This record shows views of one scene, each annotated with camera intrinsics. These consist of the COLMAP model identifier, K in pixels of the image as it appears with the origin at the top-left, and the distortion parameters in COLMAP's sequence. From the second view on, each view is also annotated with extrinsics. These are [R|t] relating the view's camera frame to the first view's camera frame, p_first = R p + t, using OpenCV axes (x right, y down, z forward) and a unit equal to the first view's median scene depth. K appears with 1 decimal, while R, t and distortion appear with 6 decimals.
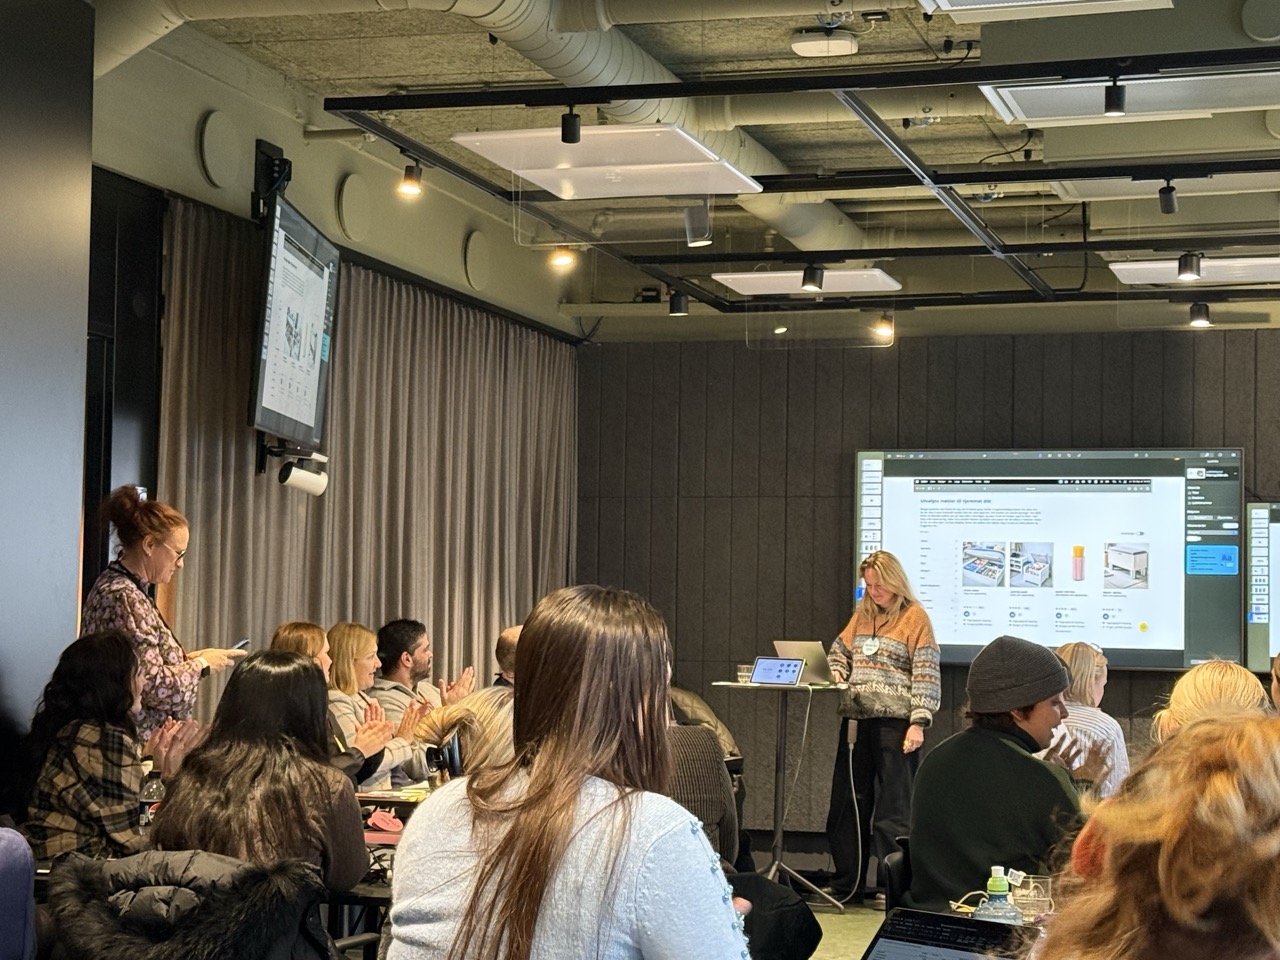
lens RADIAL K [[2452.5, 0, 640.4], [0, 2452.5, 488.3], [0, 0, 1]] dist [0.167483, 0.000000]
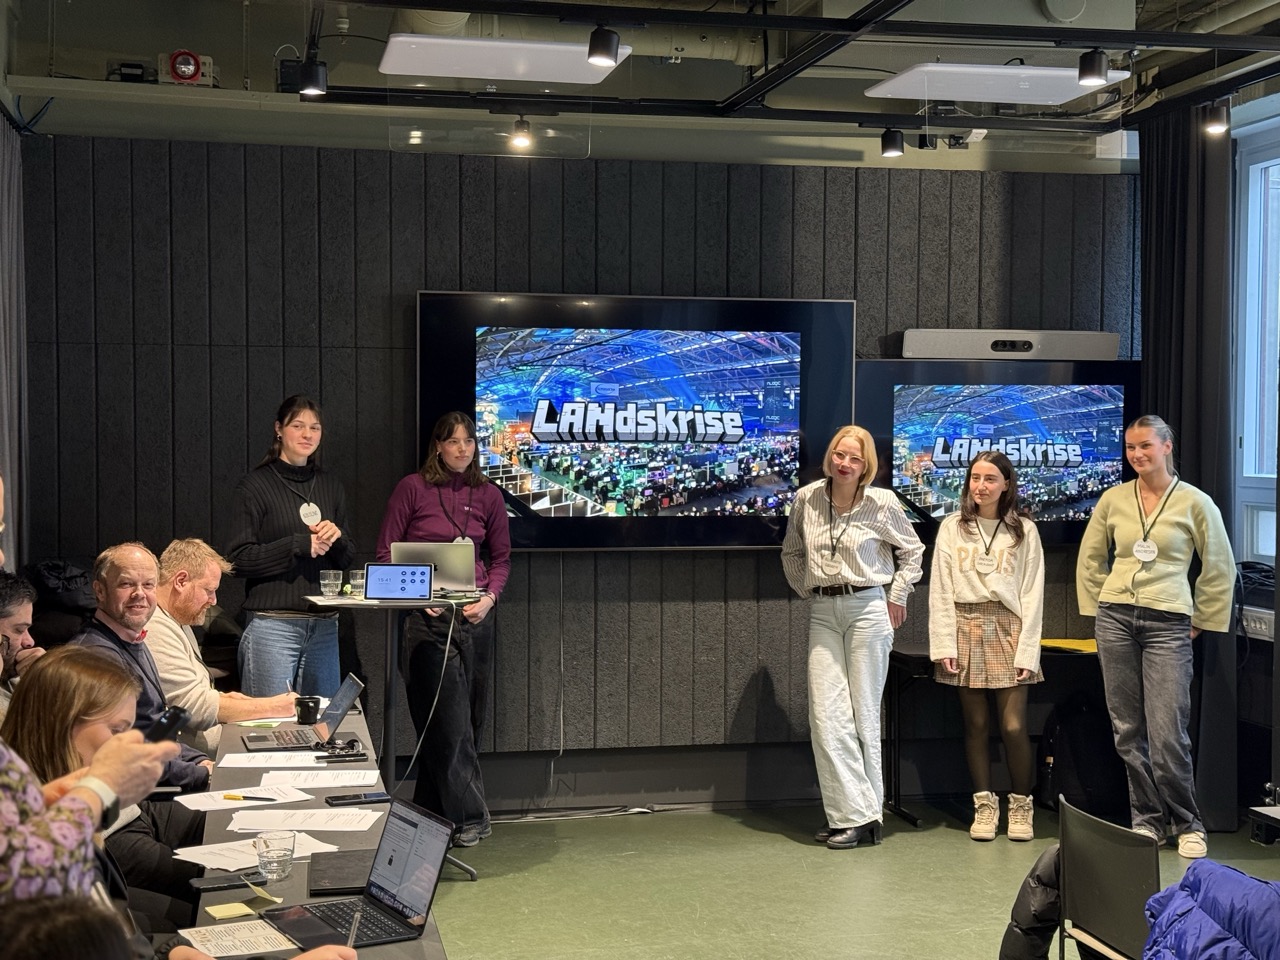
lens RADIAL K [[1783.3, 0, 633.6], [0, 1783.3, 481.4], [0, 0, 1]] dist [0.126495, 0.000000]
pose [[0.870049, -0.028795, 0.492124, -0.177563], [-0.018701, 0.995646, 0.091319, -0.010306], [-0.492611, -0.088655, 0.865722, 0.557666]]
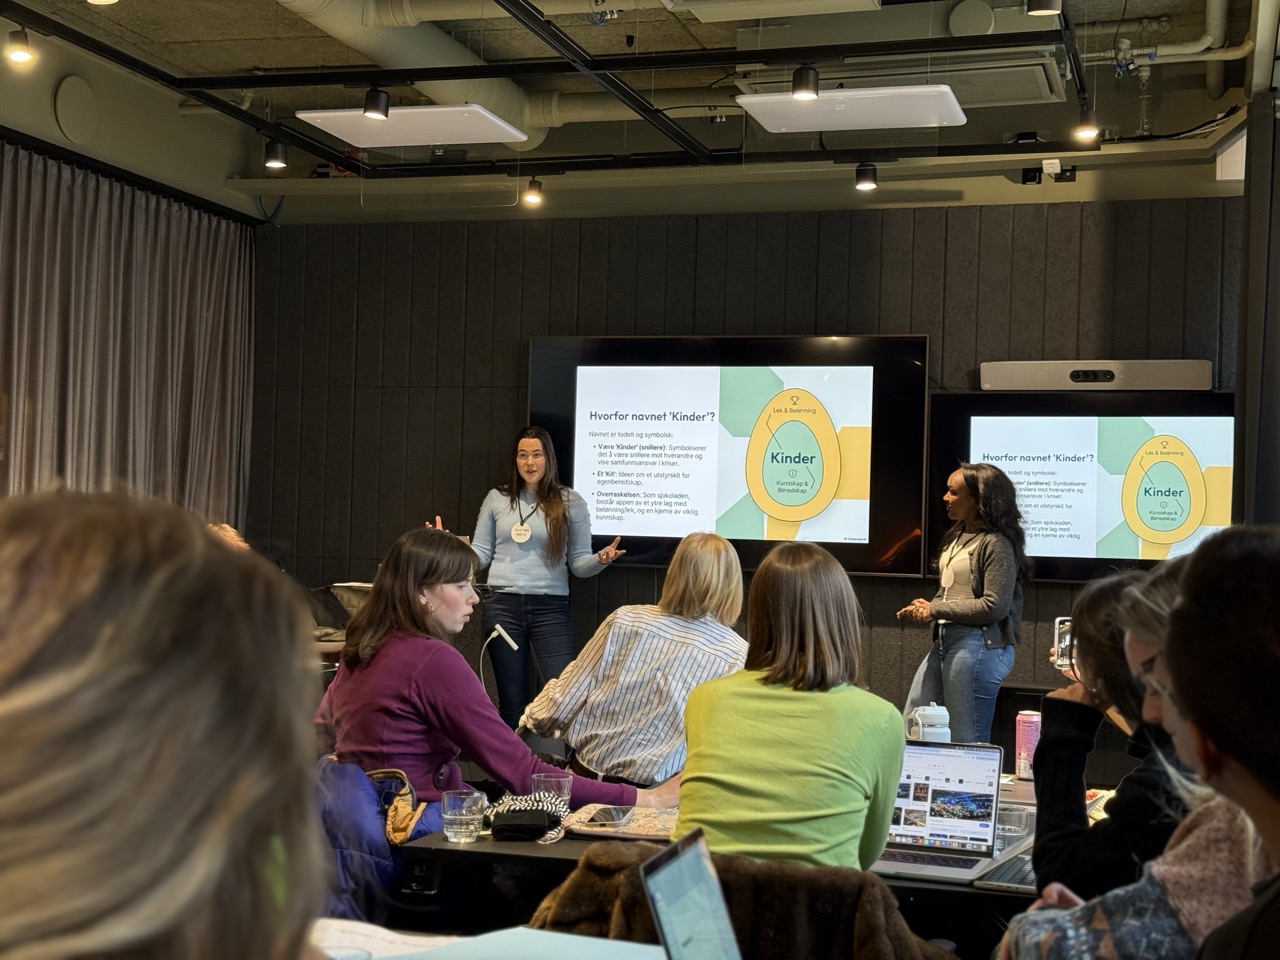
lens RADIAL K [[1783.3, 0, 644.5], [0, 1783.3, 471.9], [0, 0, 1]] dist [0.126495, 0.000000]
pose [[0.999914, 0.011933, -0.005525, 0.168777], [-0.011807, 0.999679, 0.022417, 0.025224], [0.005791, -0.022349, 0.999733, 0.393826]]
